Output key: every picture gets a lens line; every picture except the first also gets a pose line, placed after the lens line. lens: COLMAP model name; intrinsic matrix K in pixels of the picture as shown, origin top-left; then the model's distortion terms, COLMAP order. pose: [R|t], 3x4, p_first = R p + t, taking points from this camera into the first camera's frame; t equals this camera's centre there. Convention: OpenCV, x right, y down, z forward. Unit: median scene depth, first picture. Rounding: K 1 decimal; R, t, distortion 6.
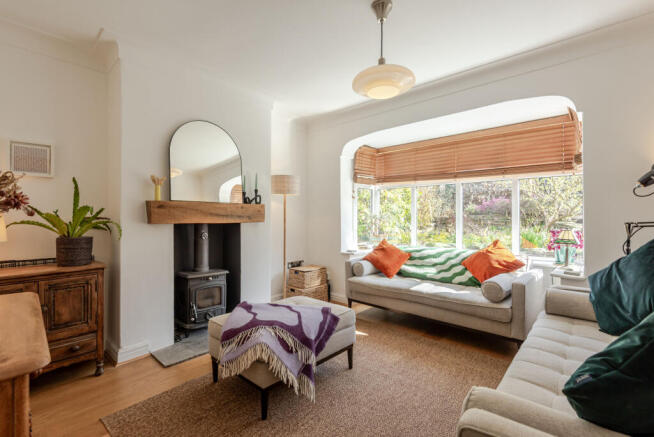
lens RADIAL K [[303.2, 0, 327.0], [0, 303.2, 218.5], [0, 0, 1]] dist [0.033527, -0.024058]
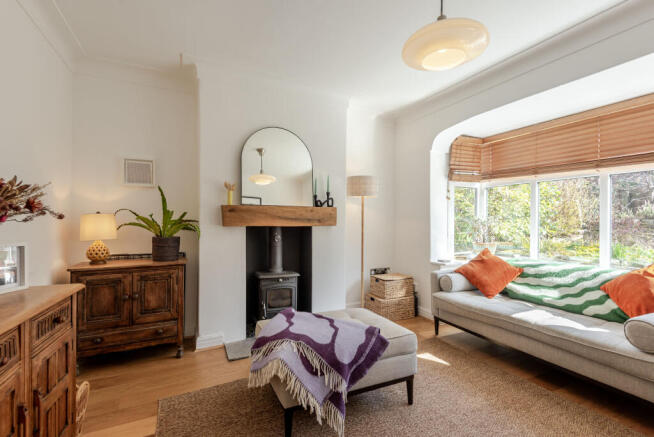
lens RADIAL K [[301.0, 0, 323.9], [0, 301.0, 221.9], [0, 0, 1]] dist [0.031330, -0.023145]
pose [[0.921127, 0.007313, -0.389193, 0.140969], [-0.006978, 0.999973, 0.002275, -0.002353], [0.389200, 0.000620, 0.921153, 0.118361]]
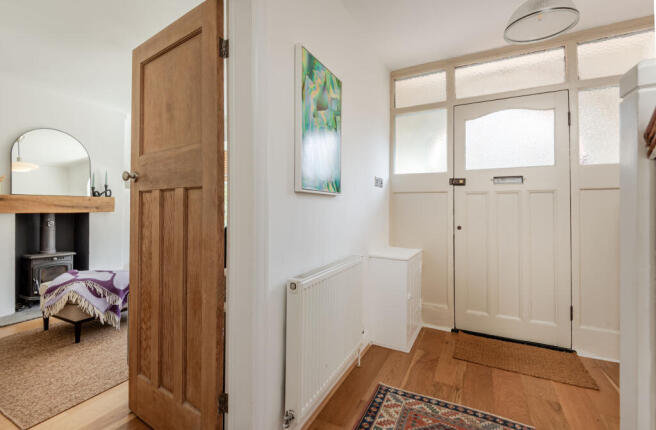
lens RADIAL K [[299.4, 0, 340.2], [0, 299.4, 202.8], [0, 0, 1]] dist [-0.000285, -0.000464]
pose [[0.958239, 0.001737, 0.285963, 0.350958], [0.003436, 0.999839, -0.017588, 0.000296], [-0.285948, 0.017836, 0.958079, -0.451102]]
